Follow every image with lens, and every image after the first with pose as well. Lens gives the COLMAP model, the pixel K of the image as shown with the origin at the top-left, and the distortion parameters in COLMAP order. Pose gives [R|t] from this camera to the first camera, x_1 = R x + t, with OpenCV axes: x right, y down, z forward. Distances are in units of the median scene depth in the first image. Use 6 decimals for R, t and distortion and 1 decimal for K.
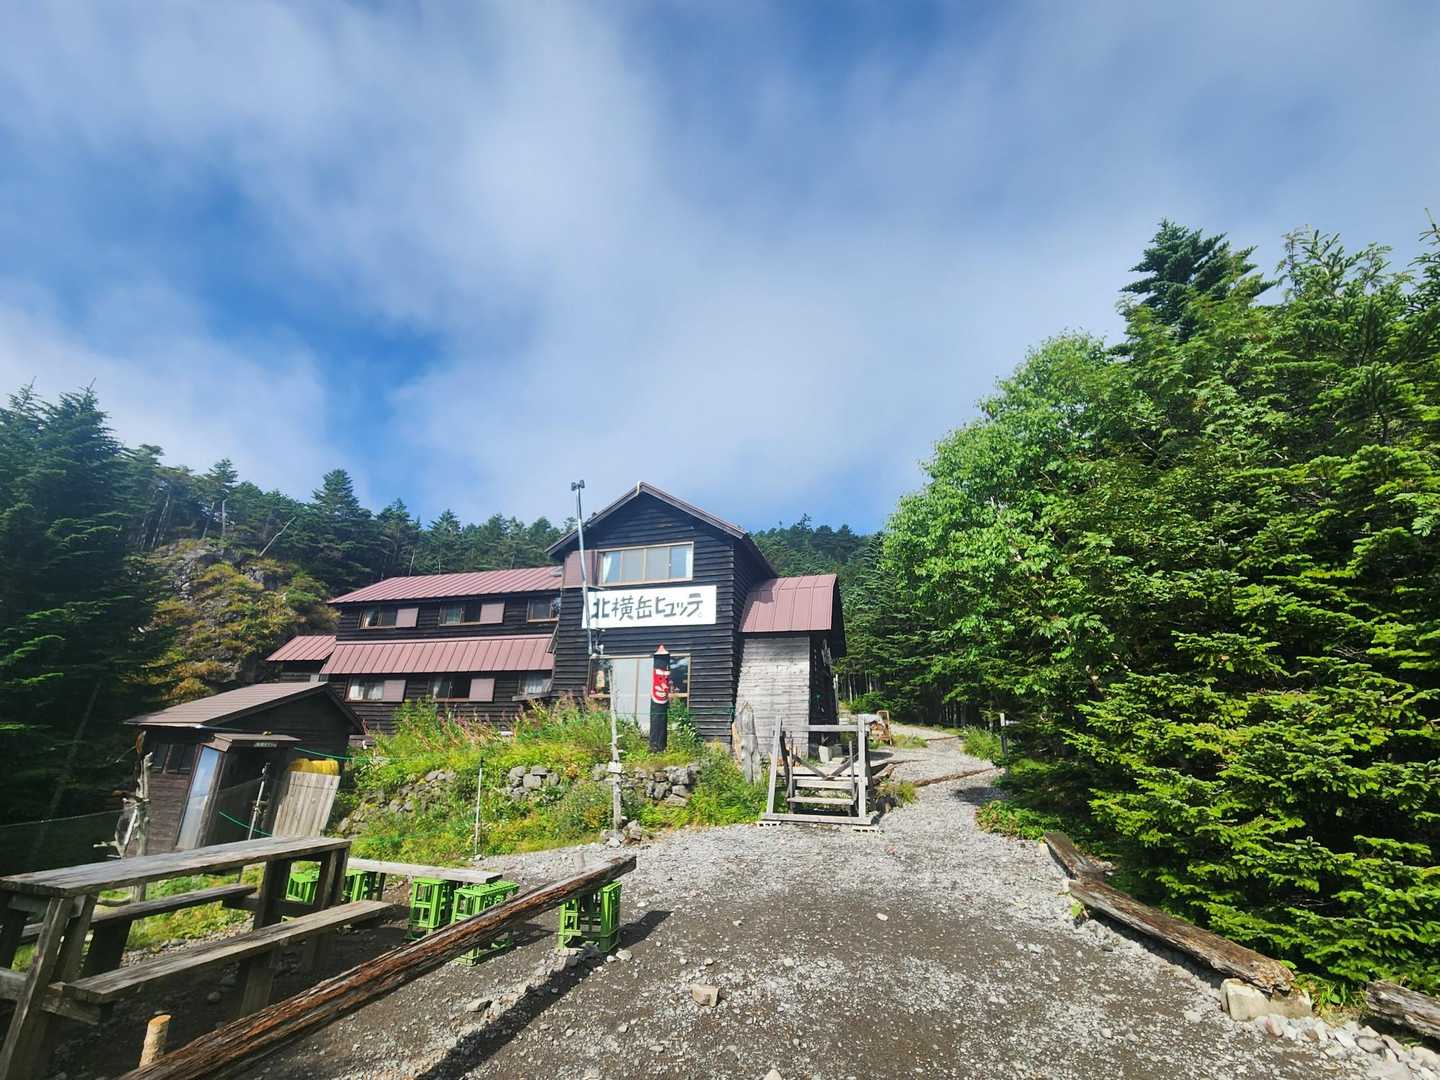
lens RADIAL K [[603.6, 0, 719.4], [0, 603.6, 541.7], [0, 0, 1]] dist [0.000684, 0.010167]
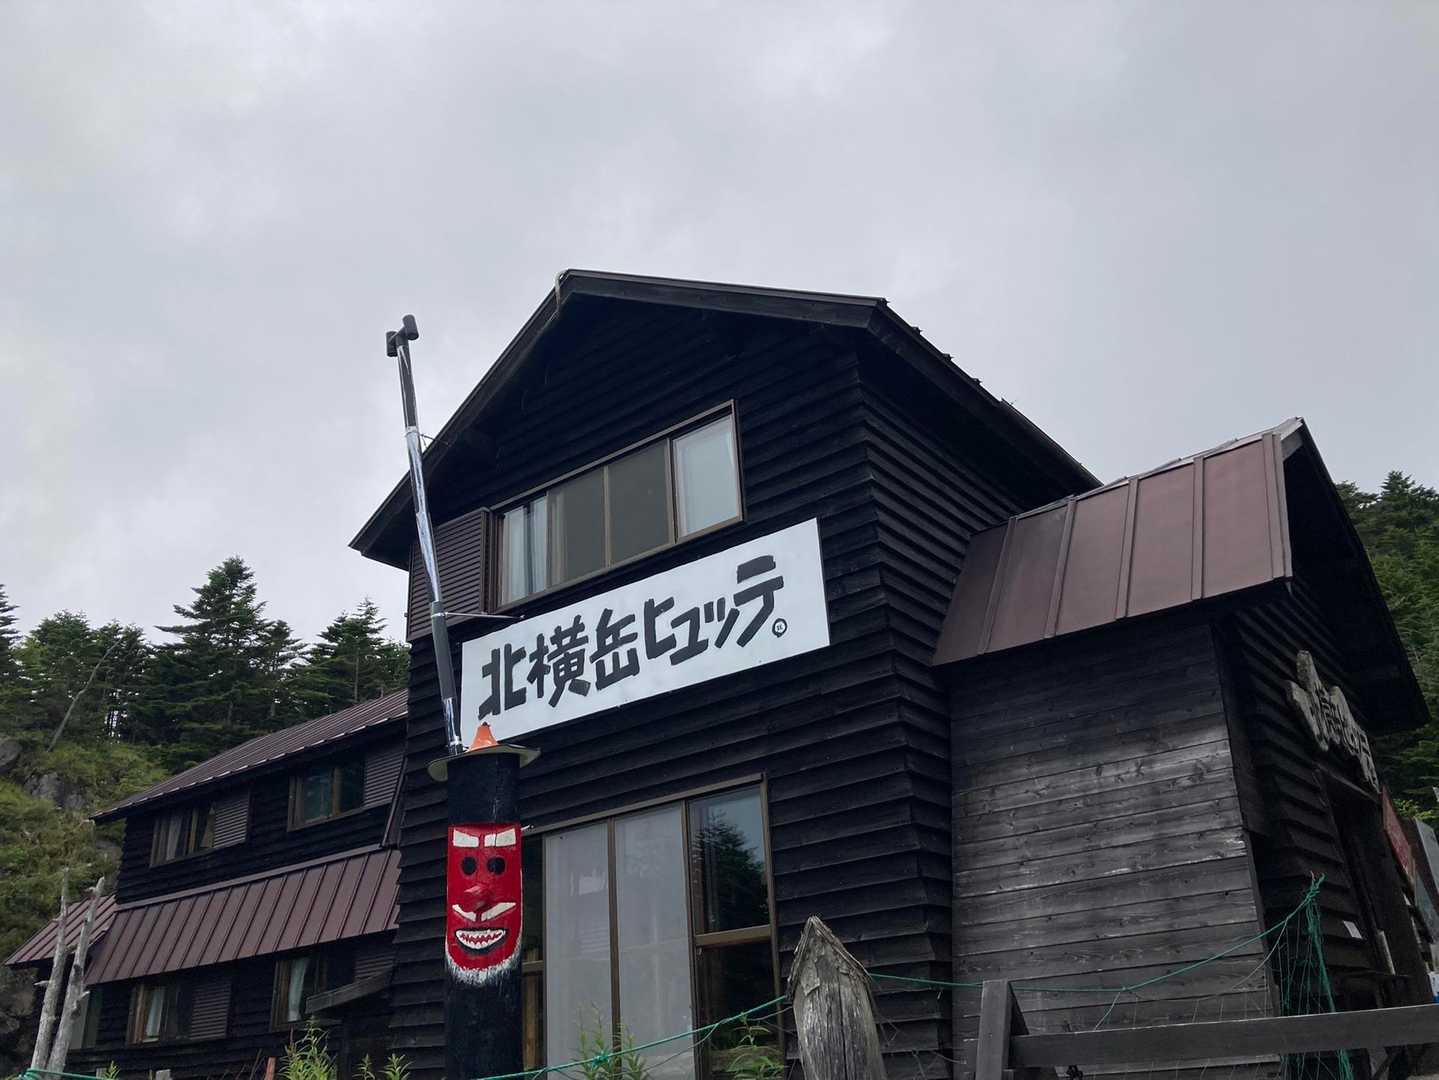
lens RADIAL K [[1217.5, 0, 719.2], [0, 1217.5, 493.6], [0, 0, 1]] dist [0.094440, -0.170536]
pose [[0.932813, -0.221062, -0.284591, 0.108253], [0.187775, 0.972224, -0.139719, 0.125243], [0.307573, 0.076893, 0.948413, 0.423595]]
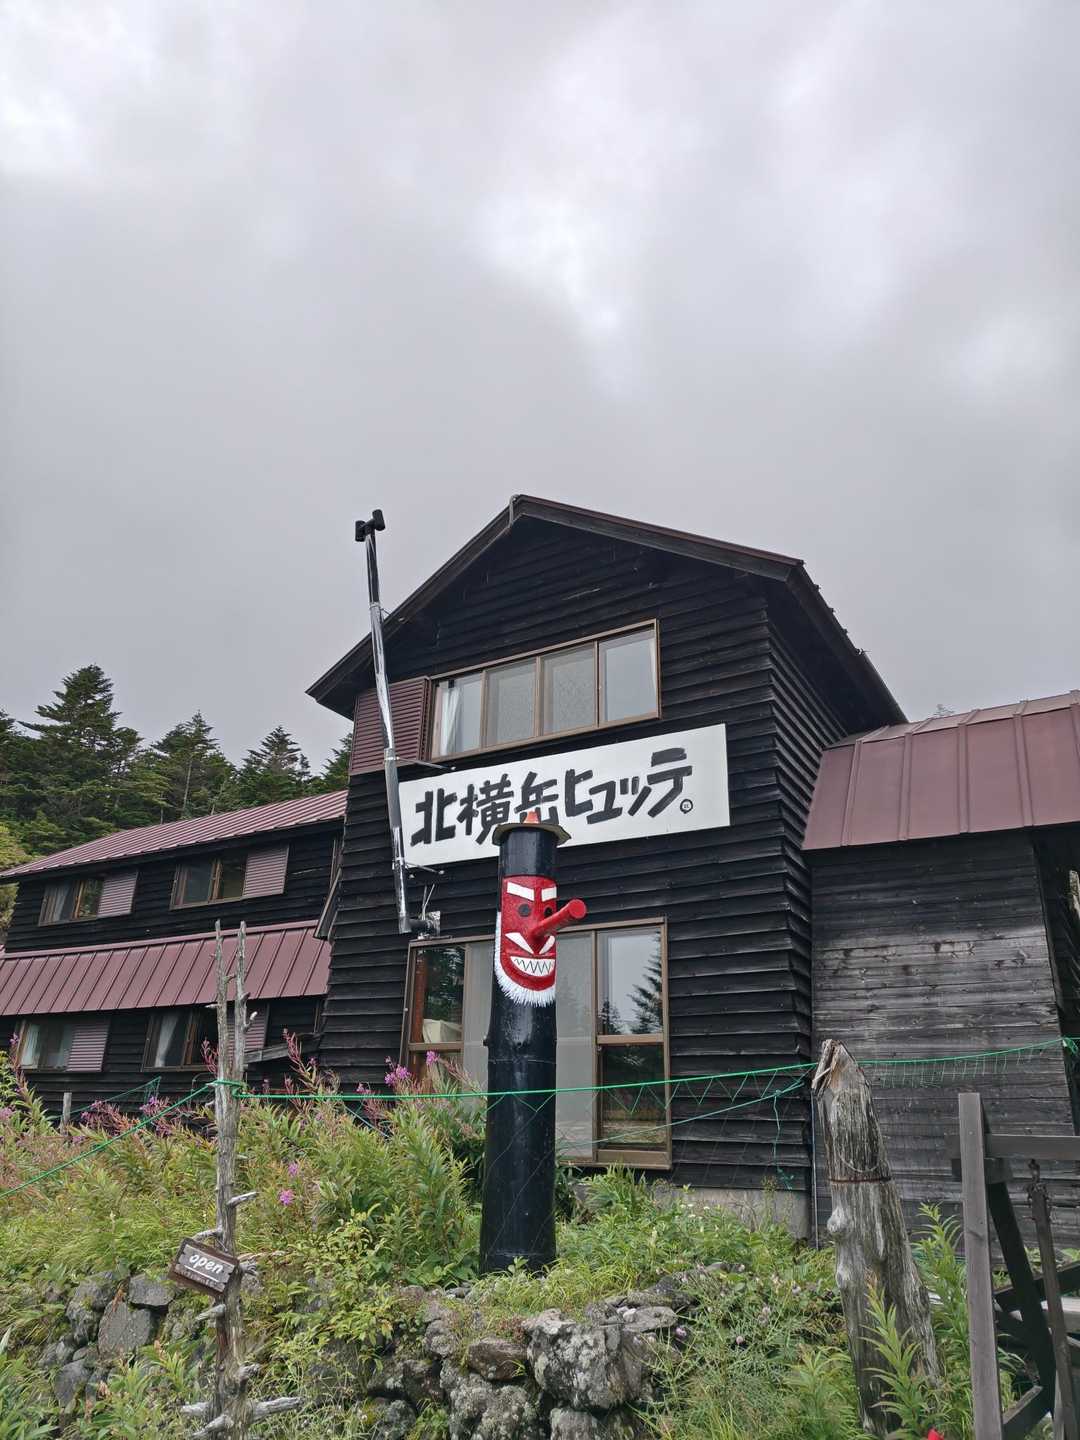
lens RADIAL K [[1017.2, 0, 540.0], [0, 1017.2, 720.0], [0, 0, 1]] dist [0.081047, -0.123002]
pose [[0.970850, -0.086381, -0.223583, 0.021791], [0.070029, 0.994326, -0.080071, 0.105066], [0.229231, 0.062079, 0.971390, 0.370492]]
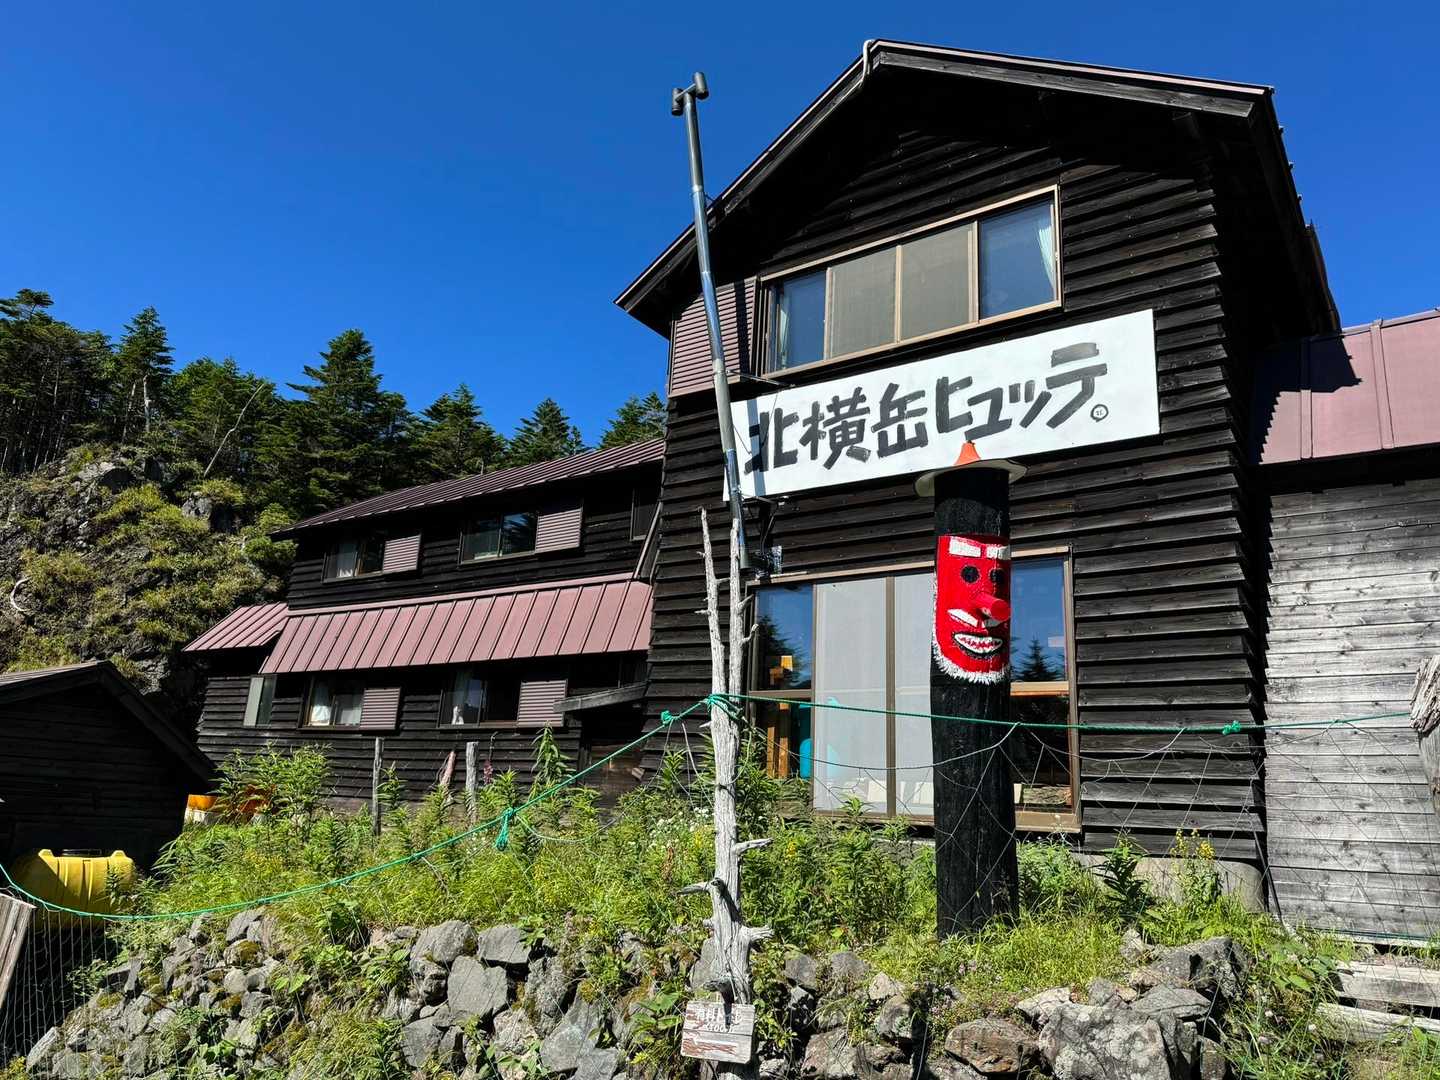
lens RADIAL K [[1031.7, 0, 727.7], [0, 1031.7, 555.6], [0, 0, 1]] dist [0.199581, -0.354448]
pose [[0.952473, -0.044406, -0.301368, -0.048226], [0.065405, 0.996057, 0.059946, 0.137079], [0.297517, -0.076808, 0.951622, 0.434905]]
